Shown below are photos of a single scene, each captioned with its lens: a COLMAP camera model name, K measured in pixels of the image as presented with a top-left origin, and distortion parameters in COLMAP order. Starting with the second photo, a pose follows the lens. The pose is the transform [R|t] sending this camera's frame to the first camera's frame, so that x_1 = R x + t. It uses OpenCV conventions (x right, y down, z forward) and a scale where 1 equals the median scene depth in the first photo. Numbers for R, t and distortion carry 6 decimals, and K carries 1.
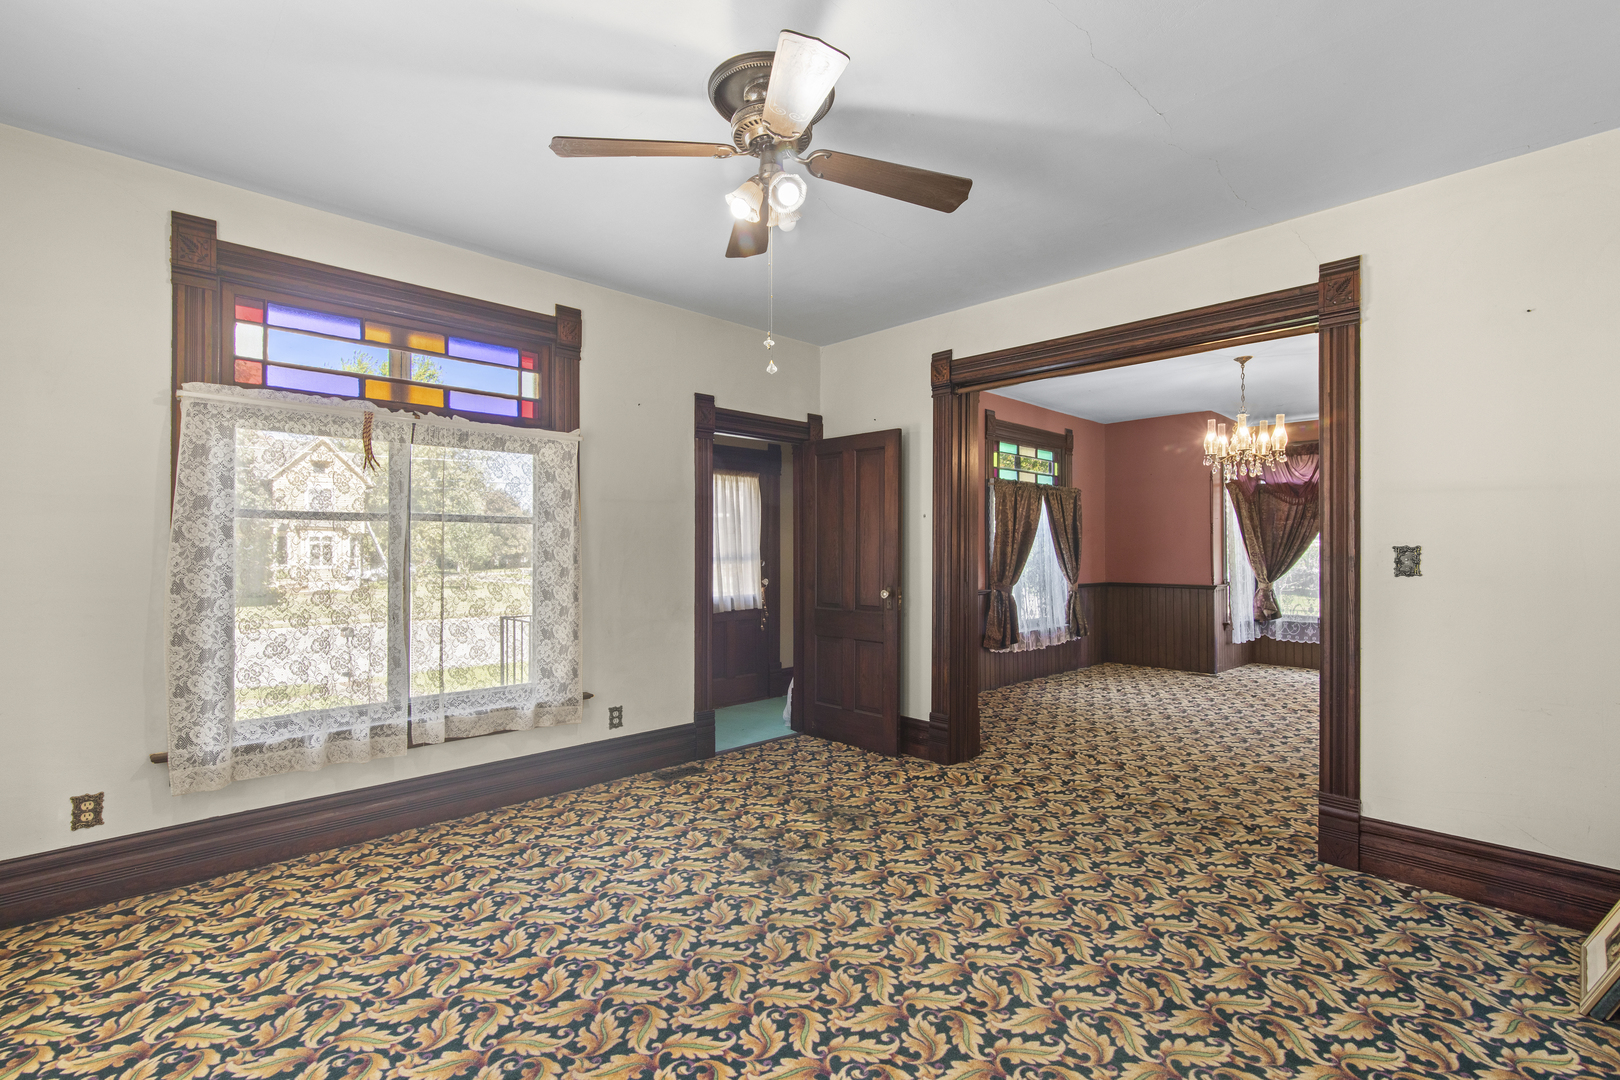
lens RADIAL K [[732.6, 0, 807.8], [0, 732.6, 550.0], [0, 0, 1]] dist [0.000033, 0.000166]
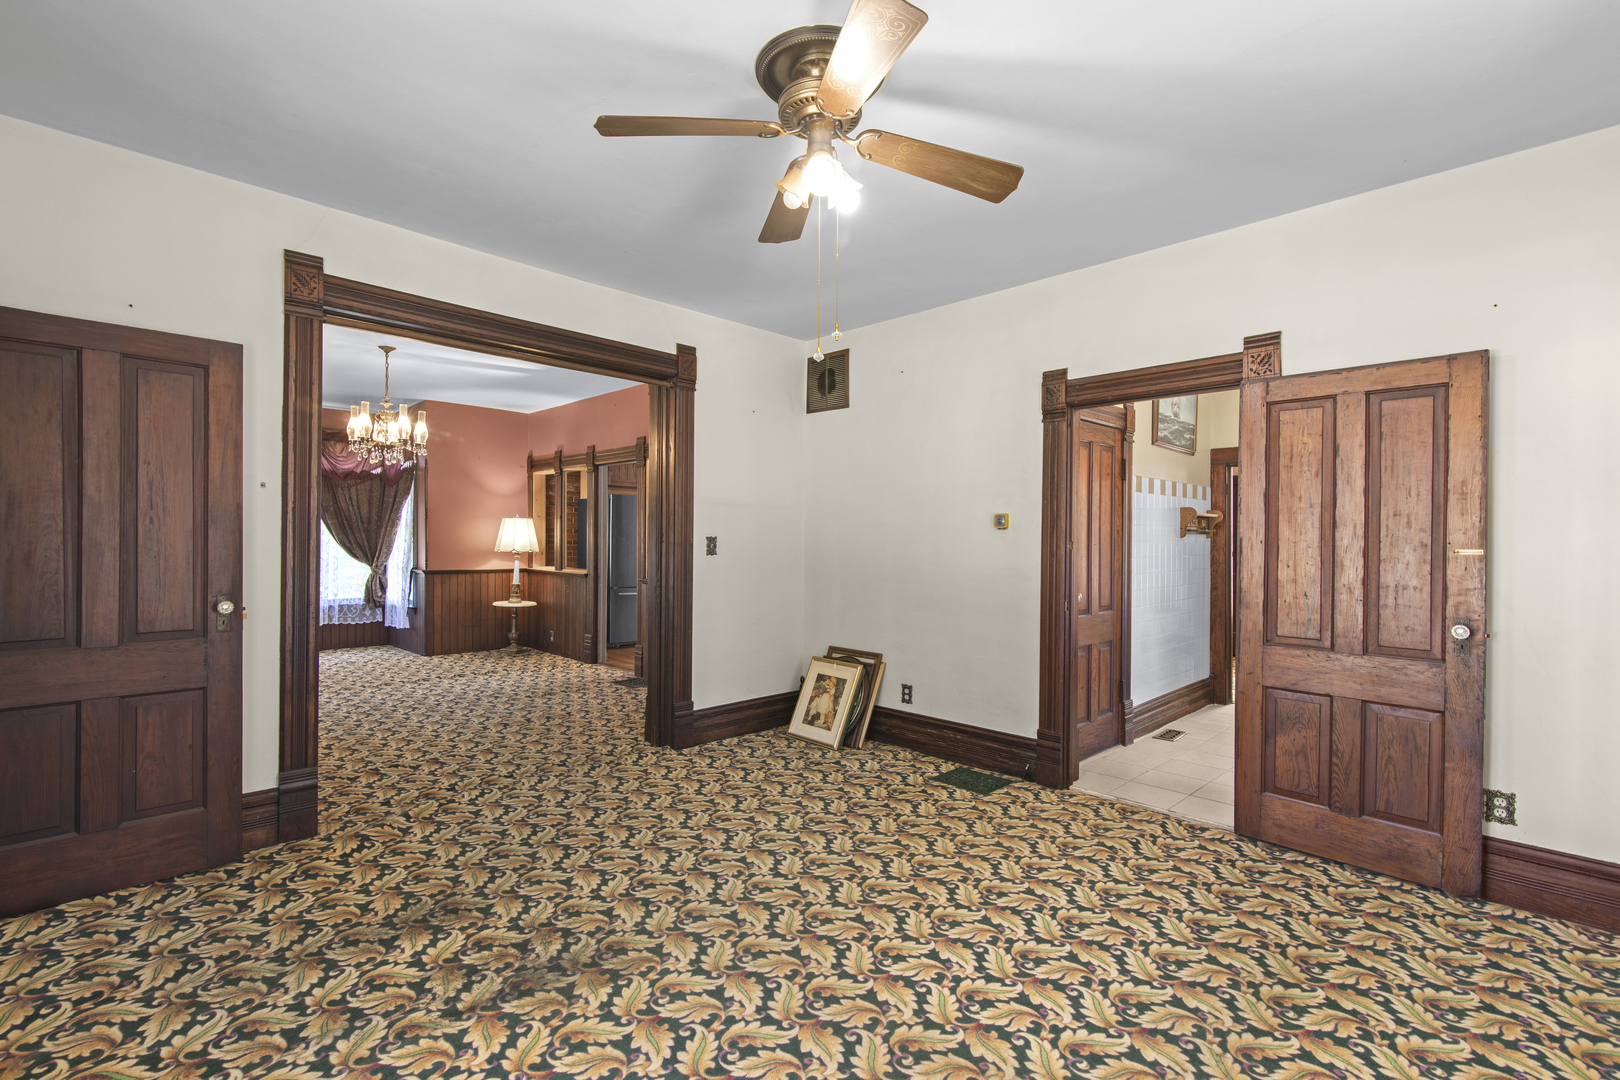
lens RADIAL K [[732.6, 0, 803.7], [0, 732.6, 541.4], [0, 0, 1]] dist [0.000033, 0.000166]
pose [[-0.019285, -0.004357, 0.999805, -0.746294], [-0.010871, 0.999932, 0.004148, -0.003116], [-0.999755, -0.010789, -0.019331, 0.750153]]
